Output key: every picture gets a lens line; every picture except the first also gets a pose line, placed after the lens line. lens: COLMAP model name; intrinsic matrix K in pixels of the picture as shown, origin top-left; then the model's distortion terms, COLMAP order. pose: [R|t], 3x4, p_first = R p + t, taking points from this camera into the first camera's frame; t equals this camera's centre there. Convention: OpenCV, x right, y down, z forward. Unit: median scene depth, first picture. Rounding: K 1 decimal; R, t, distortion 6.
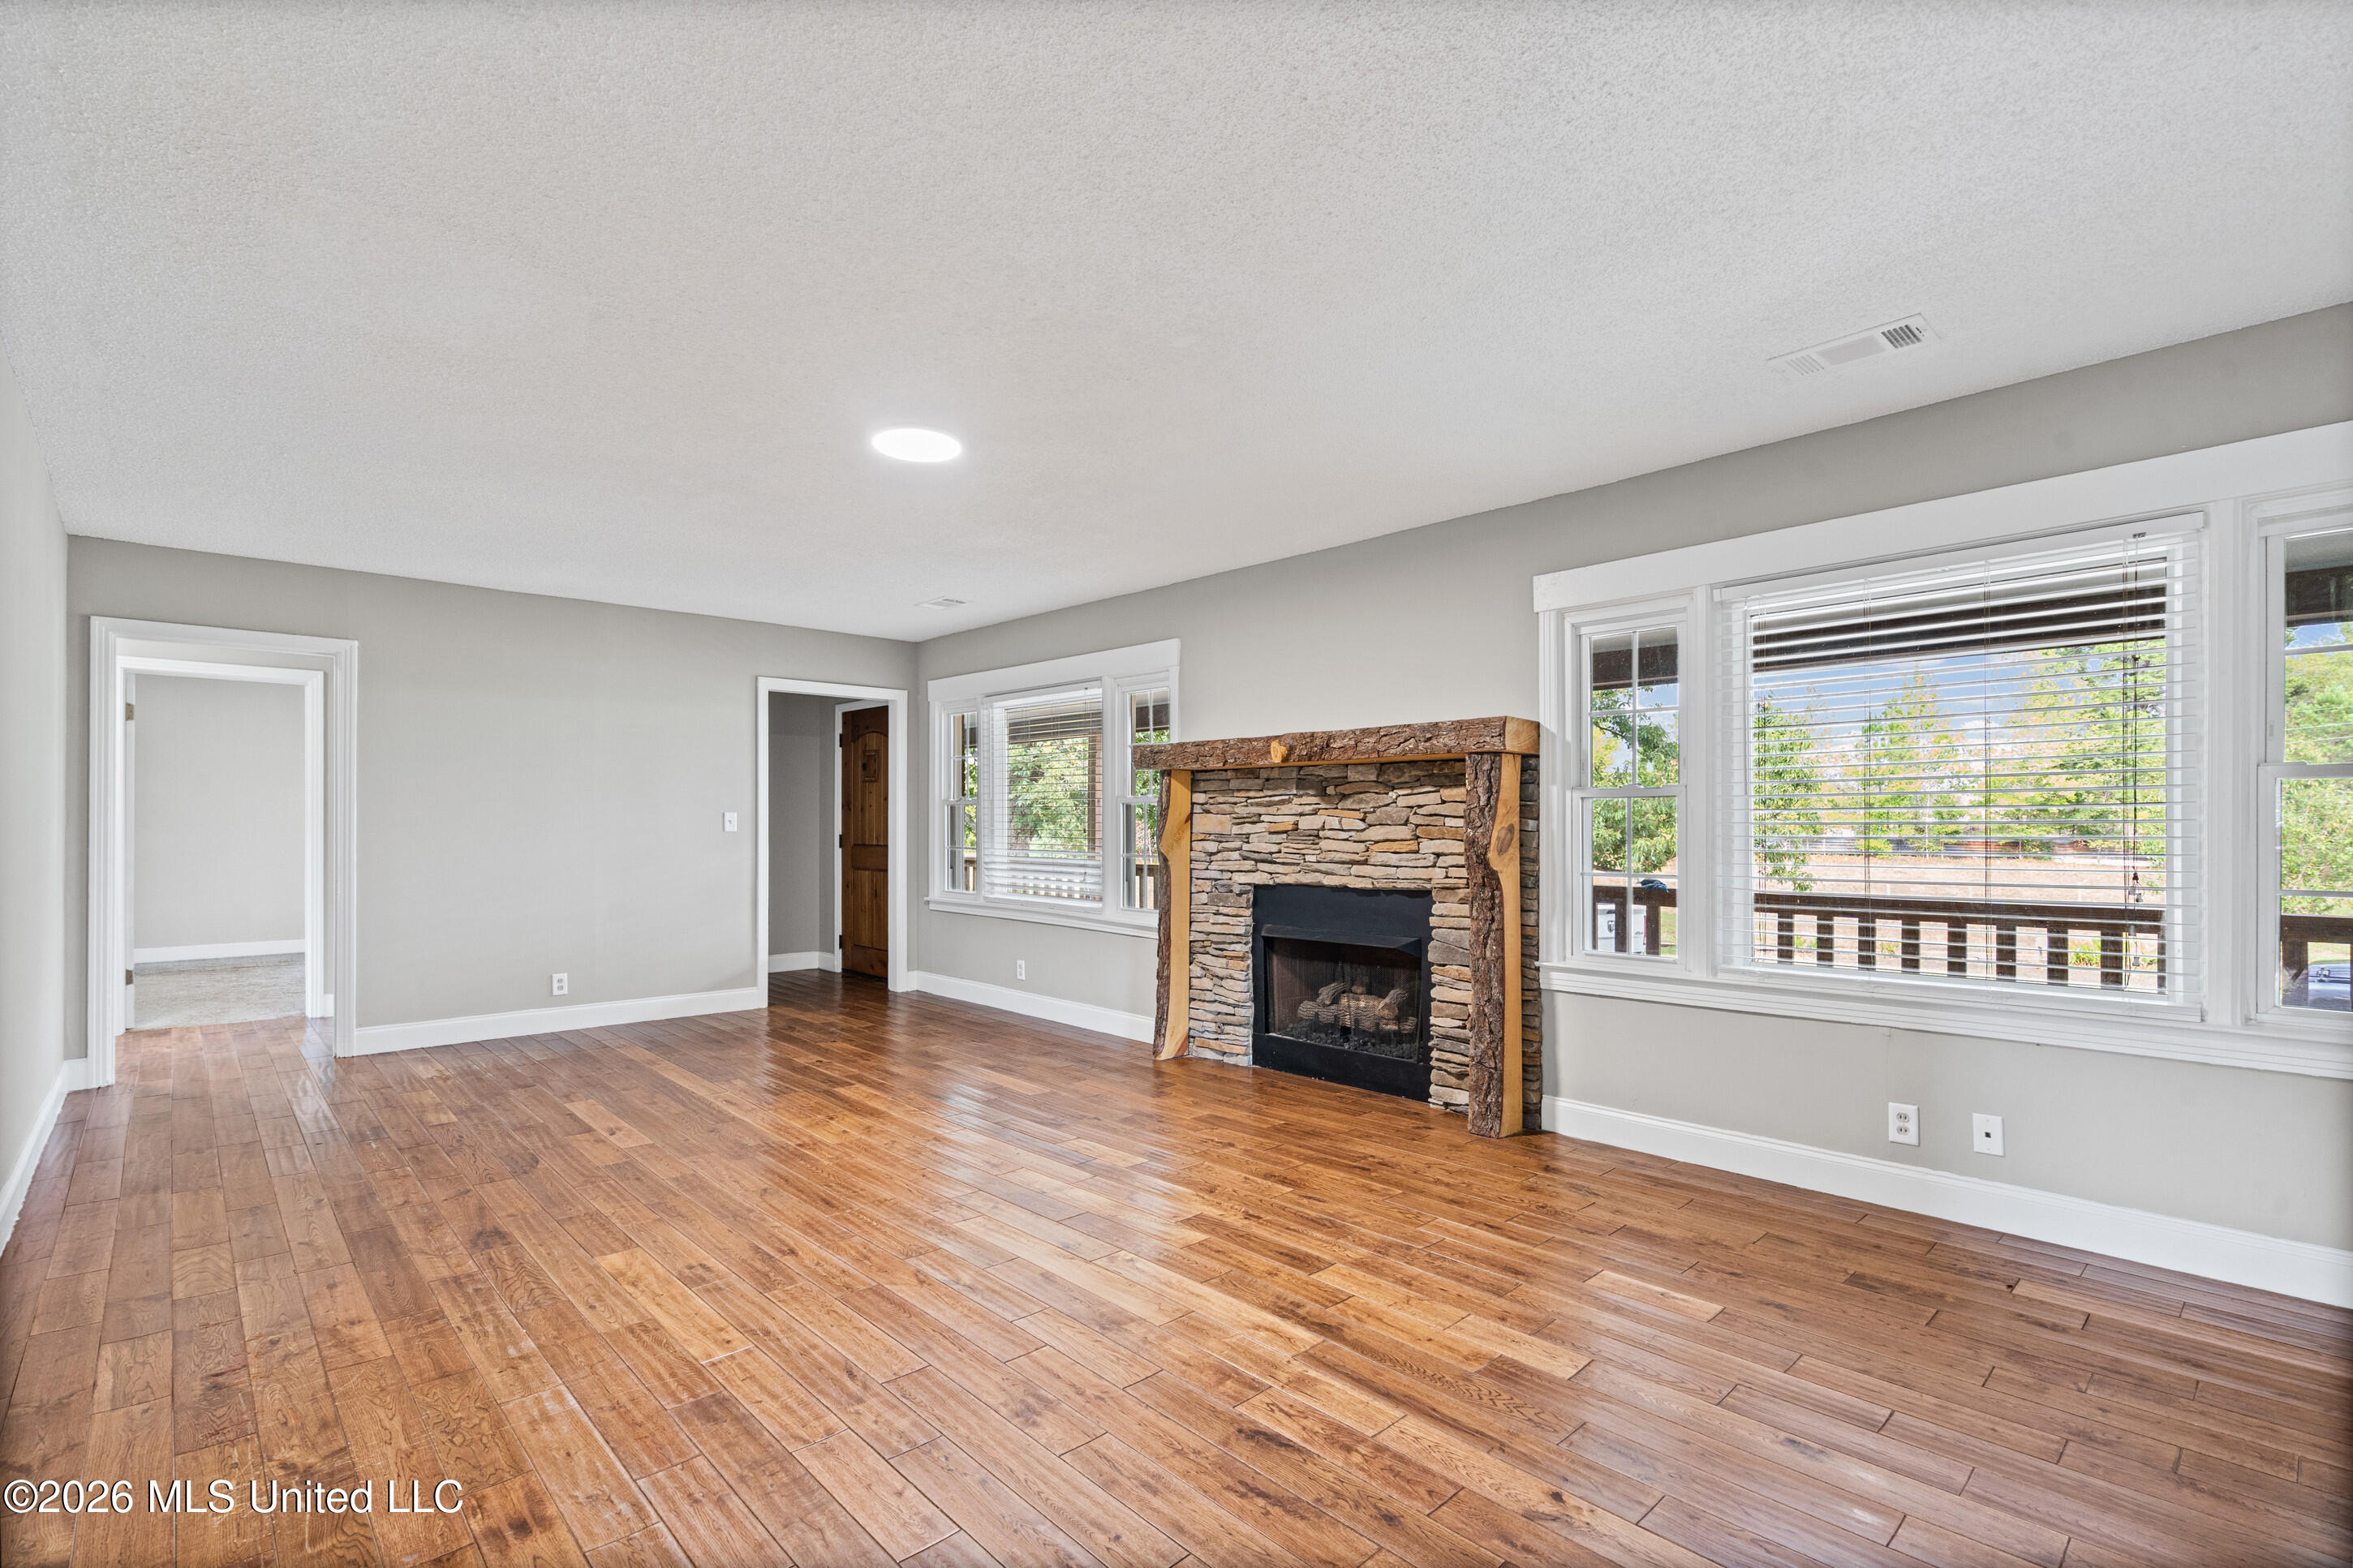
lens RADIAL K [[1072.5, 0, 1177.9], [0, 1072.5, 820.6], [0, 0, 1]] dist [-0.001971, 0.001440]
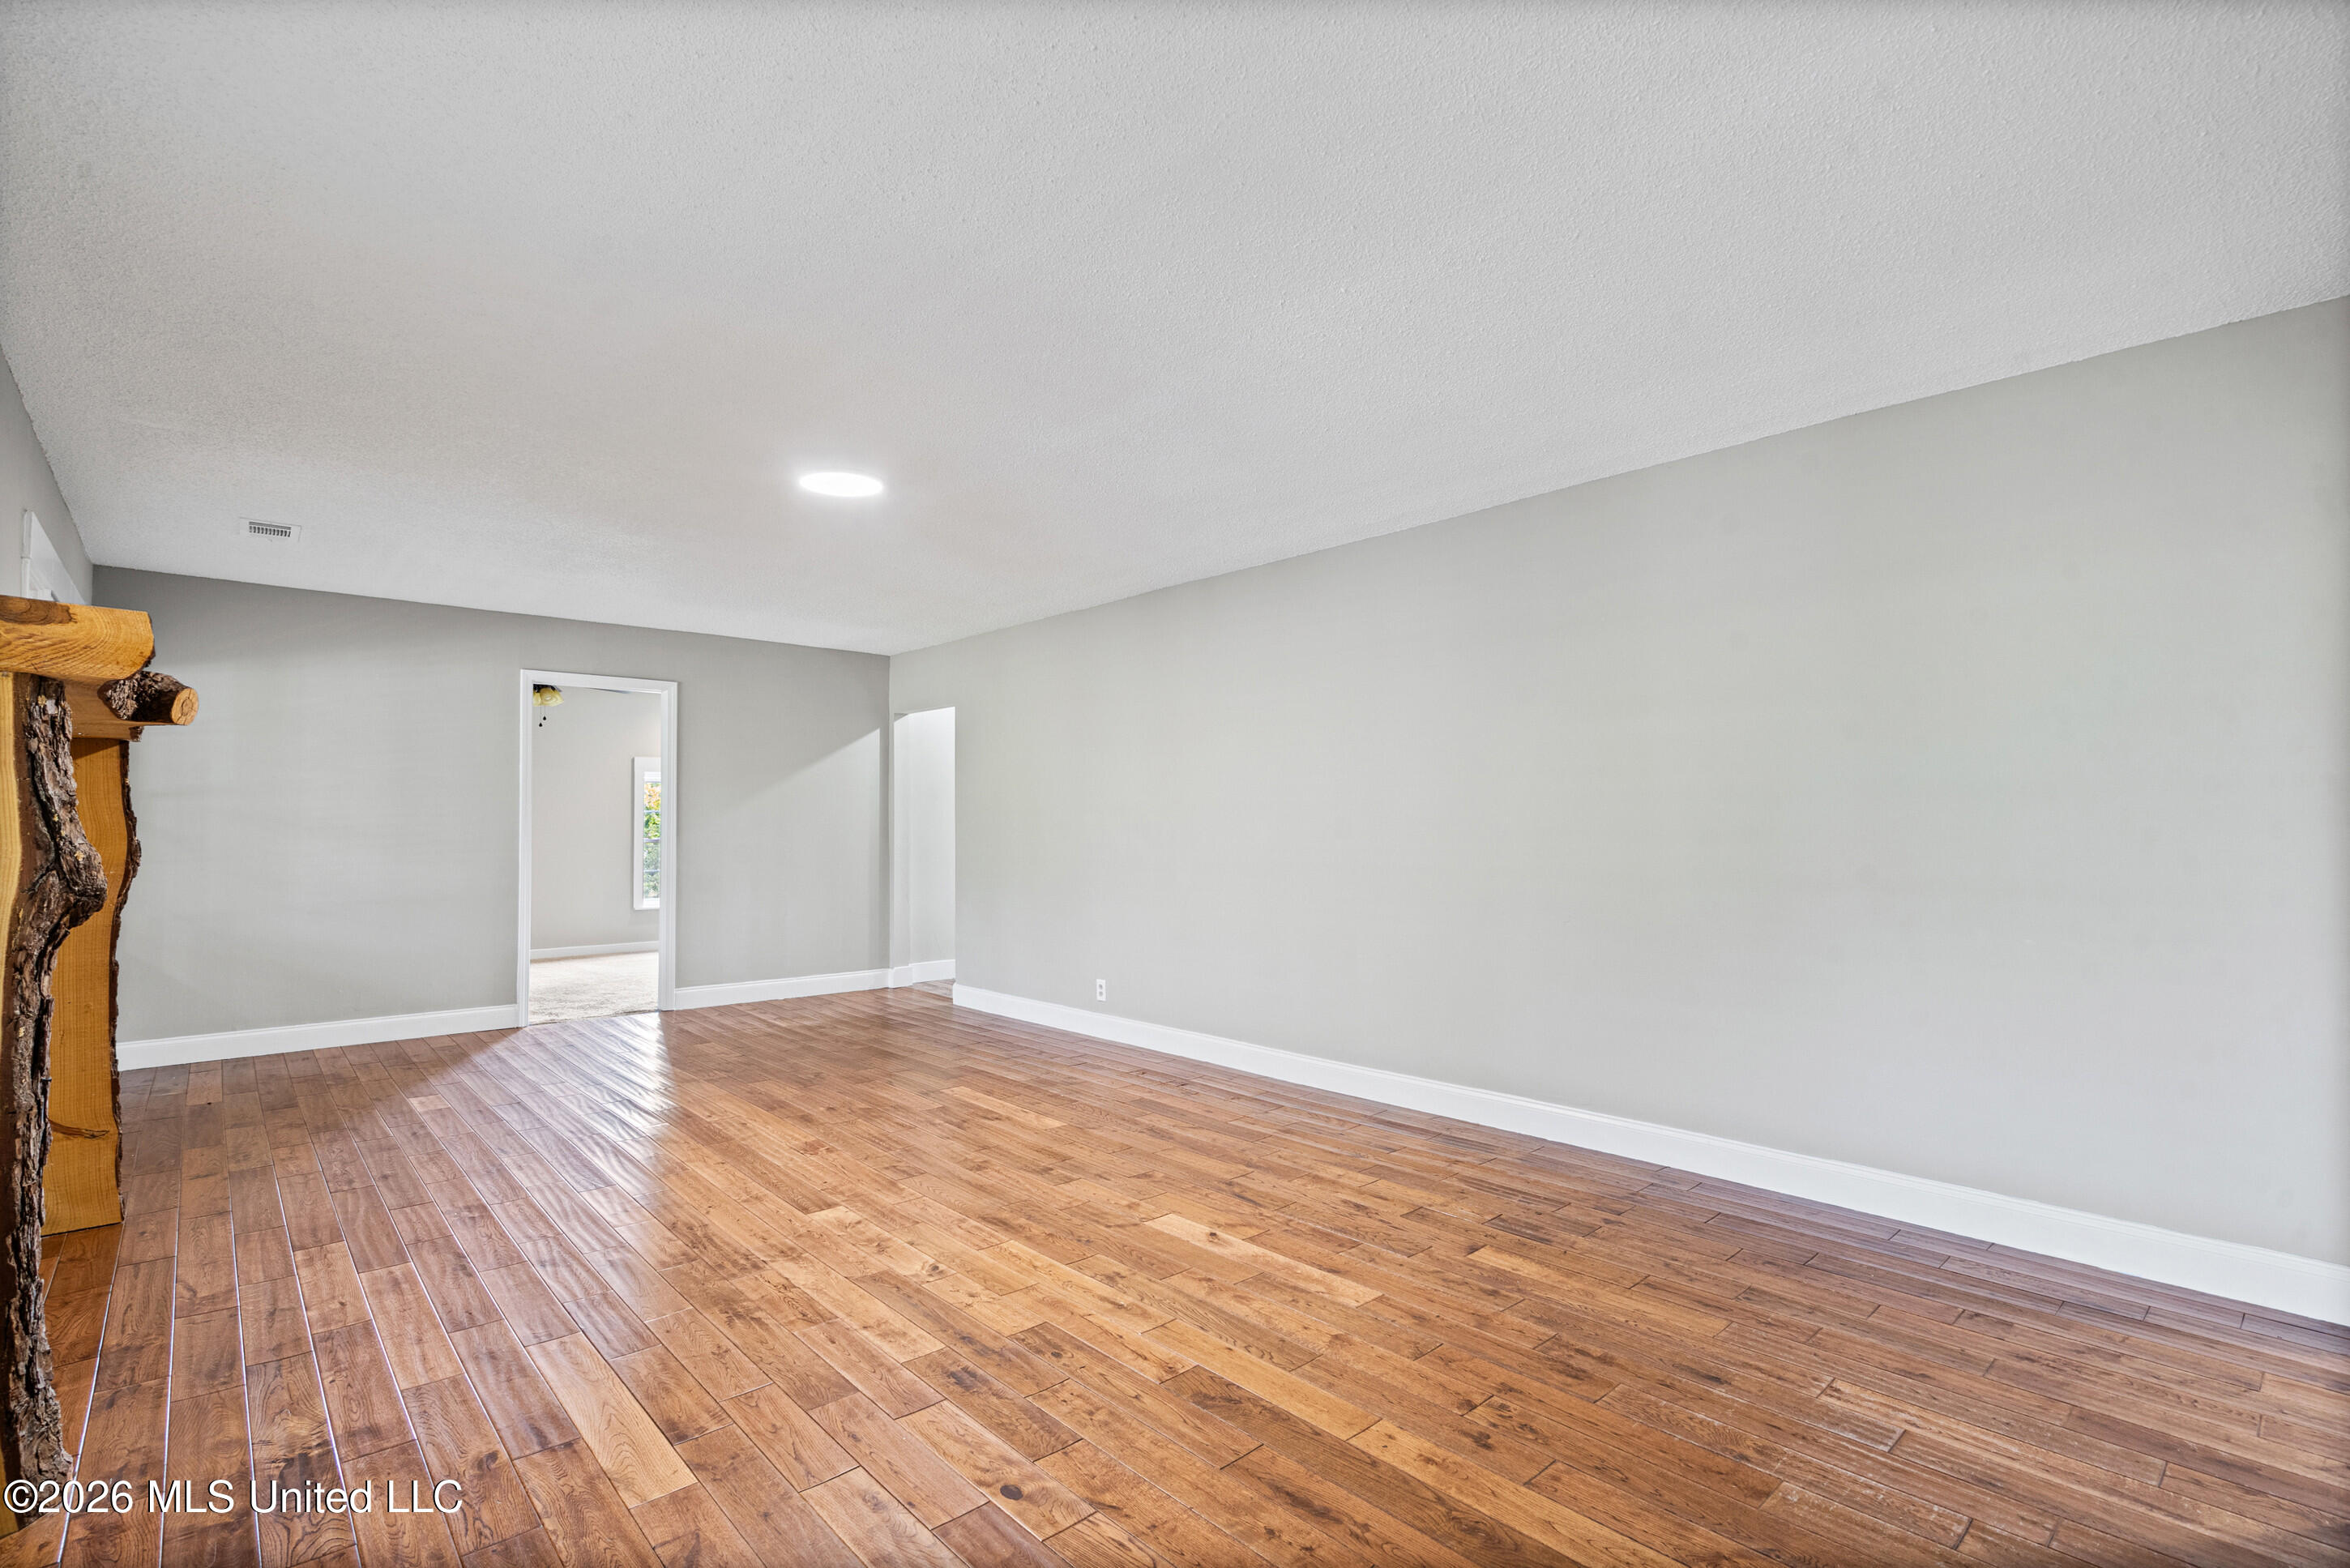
lens RADIAL K [[1071.3, 0, 1175.0], [0, 1071.3, 792.5], [0, 0, 1]] dist [-0.001971, 0.001440]
pose [[-0.999868, 0.003735, 0.015799, -0.541923], [0.003219, 0.999464, -0.032581, 0.002157], [-0.015912, -0.032526, -0.999344, 1.871514]]
